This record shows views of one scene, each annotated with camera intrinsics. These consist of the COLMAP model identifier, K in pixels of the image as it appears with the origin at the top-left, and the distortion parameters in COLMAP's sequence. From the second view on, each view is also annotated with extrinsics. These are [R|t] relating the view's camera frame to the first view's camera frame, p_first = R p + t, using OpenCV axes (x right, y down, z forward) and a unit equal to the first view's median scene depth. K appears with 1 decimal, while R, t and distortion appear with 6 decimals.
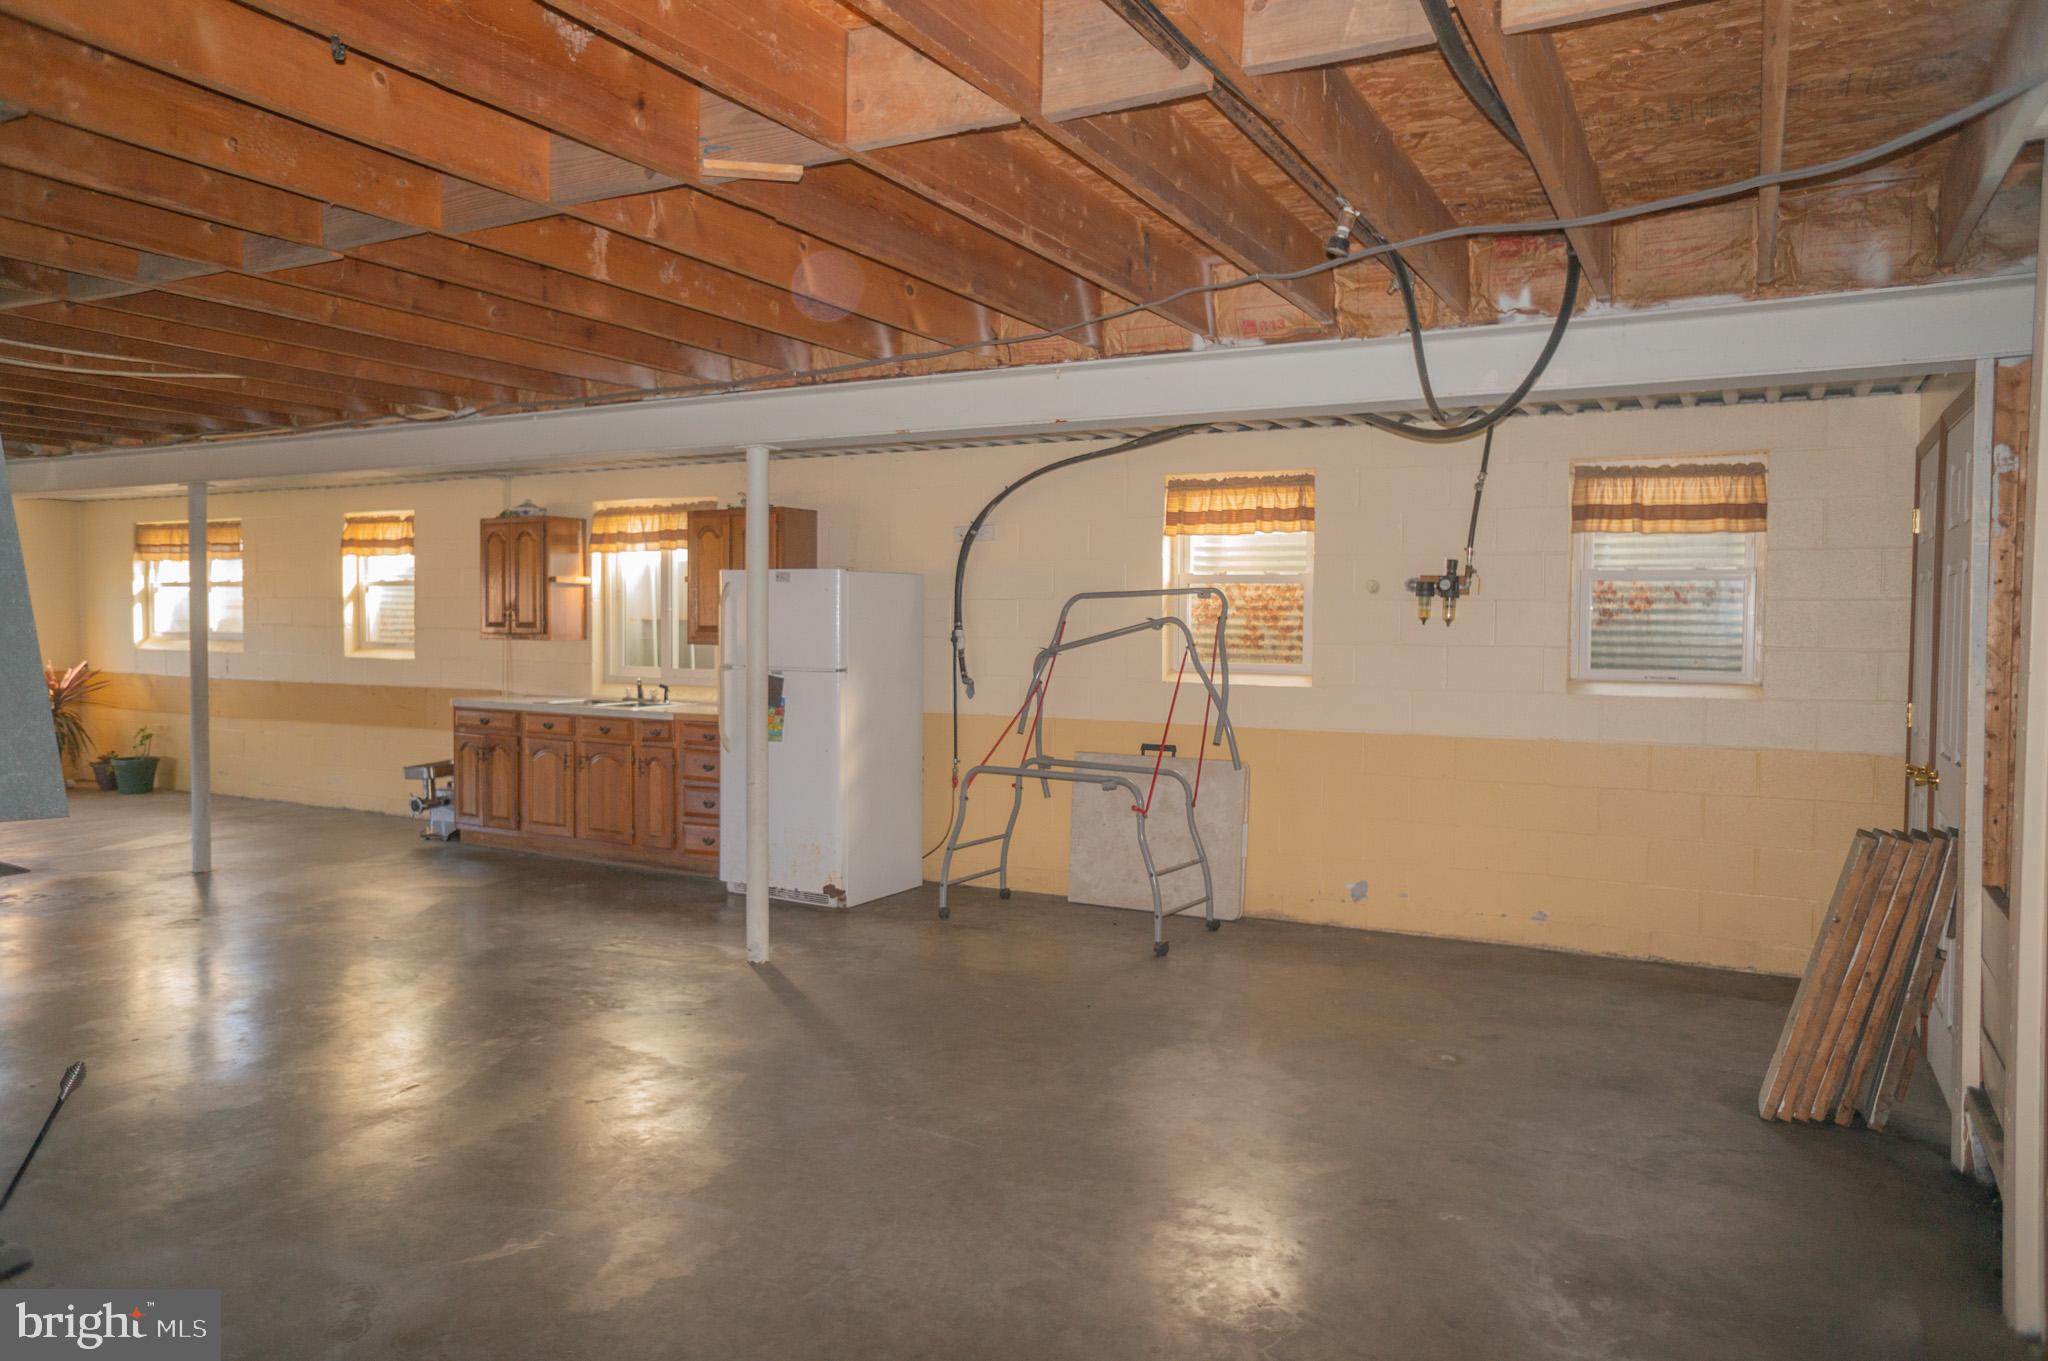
lens RADIAL K [[1380.8, 0, 1015.9], [0, 1380.8, 692.4], [0, 0, 1]] dist [-0.062098, 0.068143]
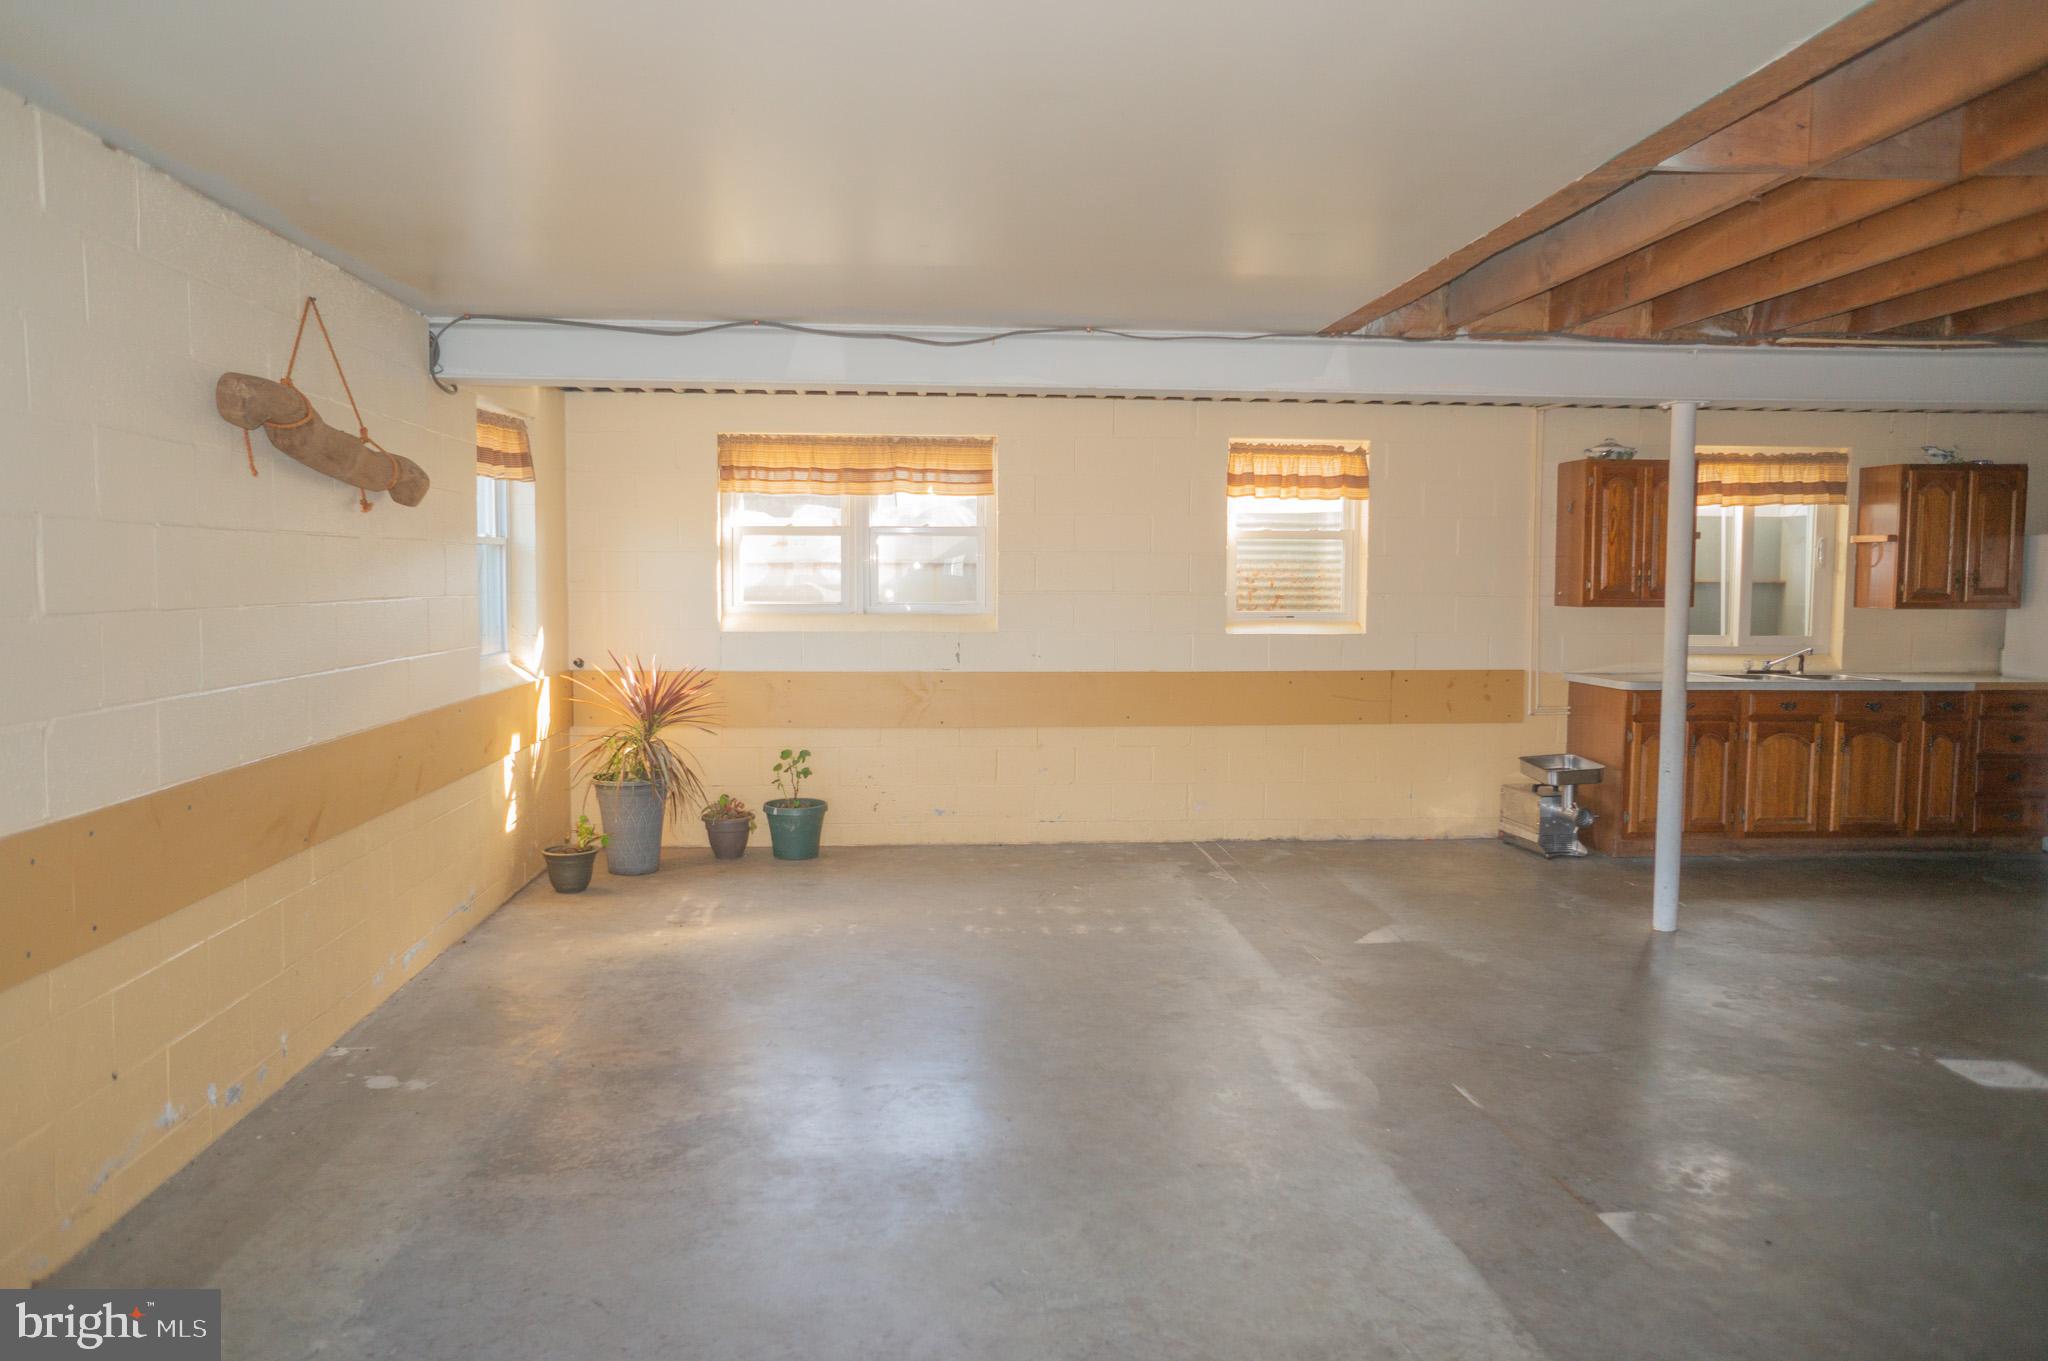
lens RADIAL K [[1380.8, 0, 1008.8], [0, 1380.8, 667.1], [0, 0, 1]] dist [-0.062098, 0.068143]
pose [[0.845661, -0.039525, 0.532255, -1.131845], [0.032775, 0.999218, 0.022128, -0.032697], [-0.532713, -0.001268, 0.846295, 0.502341]]
